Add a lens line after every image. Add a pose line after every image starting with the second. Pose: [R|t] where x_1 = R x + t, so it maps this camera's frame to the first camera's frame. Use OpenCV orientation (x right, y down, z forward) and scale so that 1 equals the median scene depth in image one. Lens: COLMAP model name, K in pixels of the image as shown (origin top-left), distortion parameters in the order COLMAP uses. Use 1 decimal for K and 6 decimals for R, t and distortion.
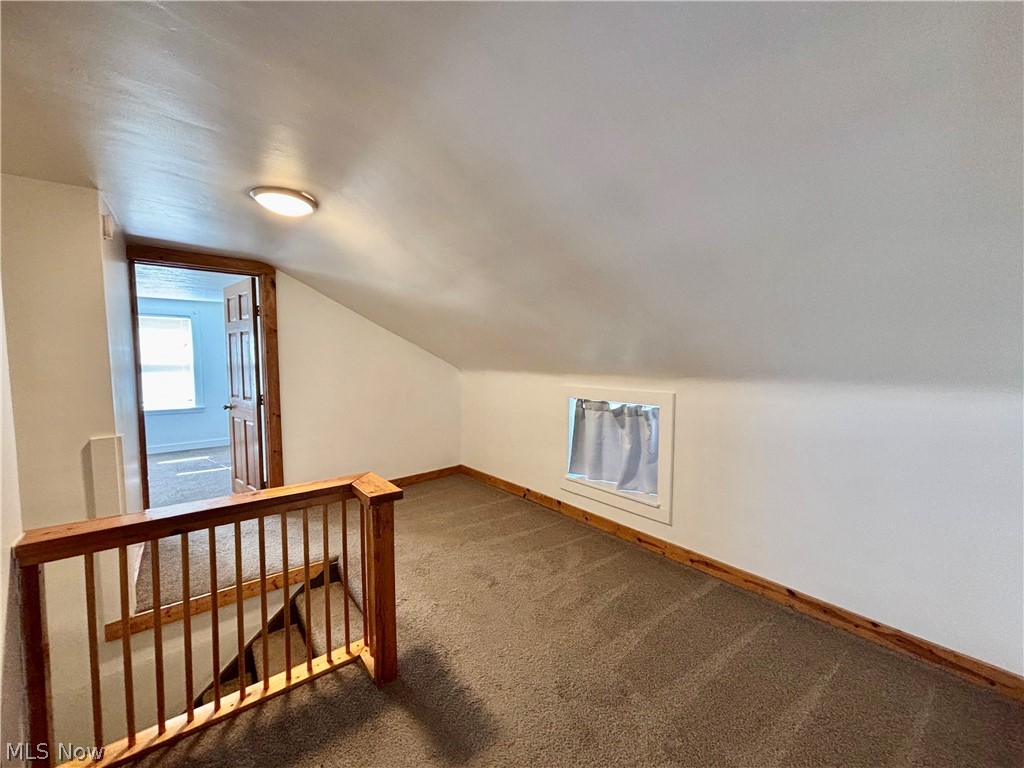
lens RADIAL K [[413.7, 0, 511.1], [0, 413.7, 386.0], [0, 0, 1]] dist [0.002545, -0.000410]
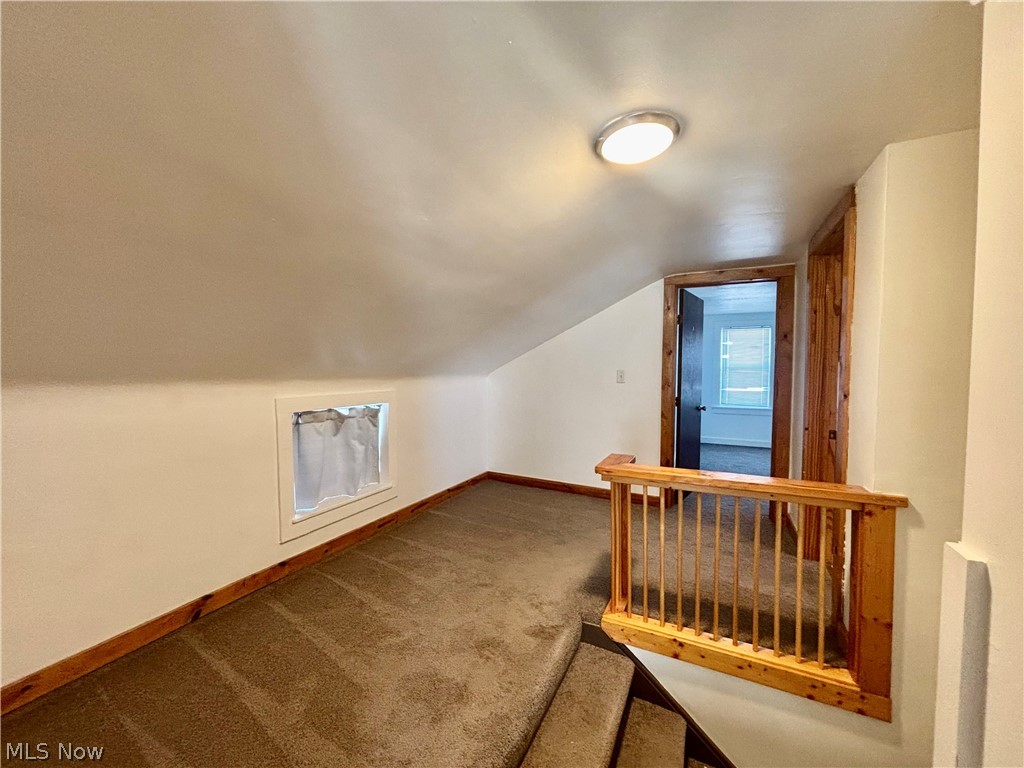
lens RADIAL K [[413.7, 0, 511.1], [0, 413.7, 386.0], [0, 0, 1]] dist [0.002545, -0.000410]
pose [[-0.436233, -0.026727, 0.899437, -0.787789], [0.066249, 0.995892, 0.061724, -0.043851], [-0.897392, 0.086513, -0.432670, 1.081142]]
